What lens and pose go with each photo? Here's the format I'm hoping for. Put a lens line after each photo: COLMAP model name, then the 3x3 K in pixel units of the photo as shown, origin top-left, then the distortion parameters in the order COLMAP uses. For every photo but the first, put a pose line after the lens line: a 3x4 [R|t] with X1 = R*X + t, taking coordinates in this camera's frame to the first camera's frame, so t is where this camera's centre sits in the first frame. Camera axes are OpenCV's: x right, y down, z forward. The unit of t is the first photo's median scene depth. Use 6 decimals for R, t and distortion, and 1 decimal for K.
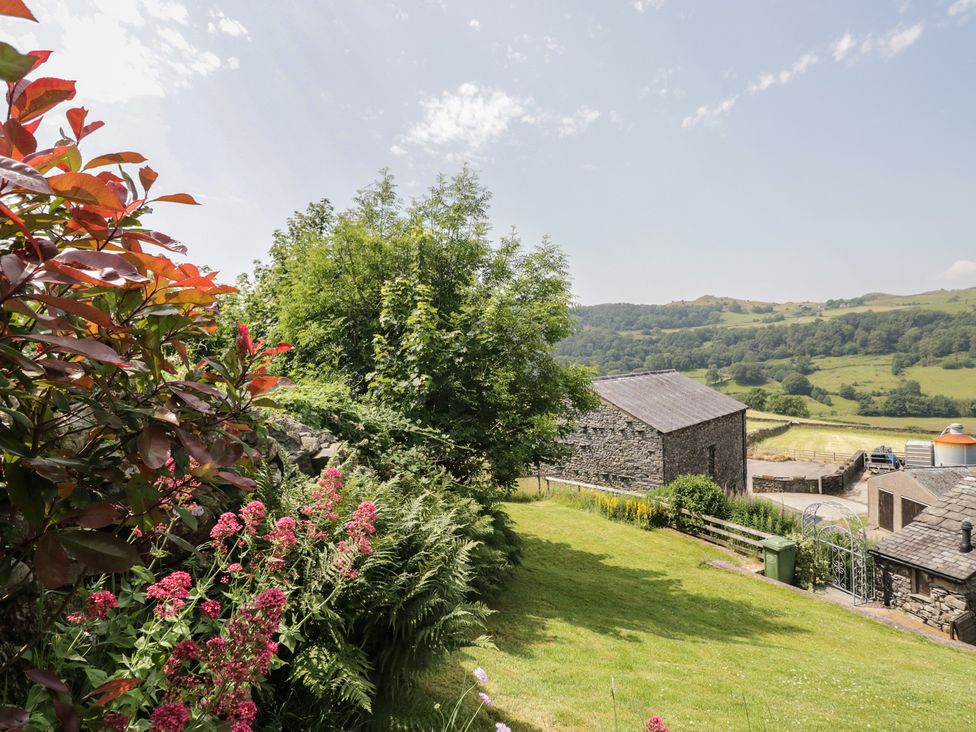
lens RADIAL K [[509.7, 0, 482.4], [0, 509.7, 359.8], [0, 0, 1]] dist [-0.010060, -0.006285]
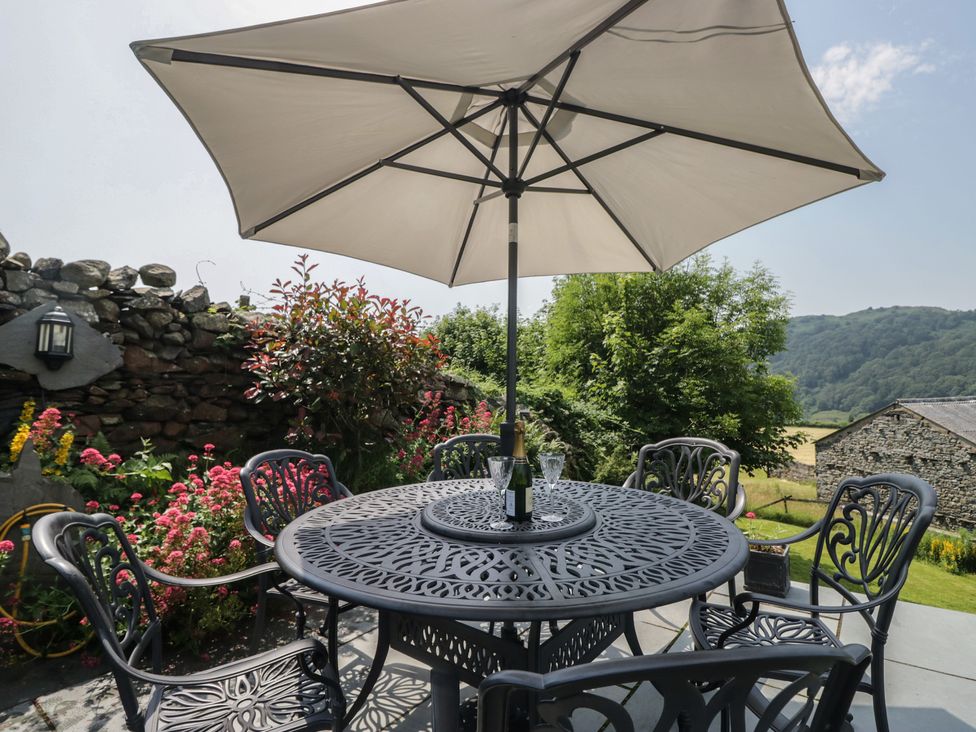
lens RADIAL K [[521.0, 0, 484.2], [0, 521.0, 370.2], [0, 0, 1]] dist [-0.006364, -0.009851]
pose [[0.818762, -0.006521, -0.574096, 0.285025], [-0.005380, 0.999804, -0.019029, 0.021307], [0.574107, 0.018669, 0.818567, -0.272630]]
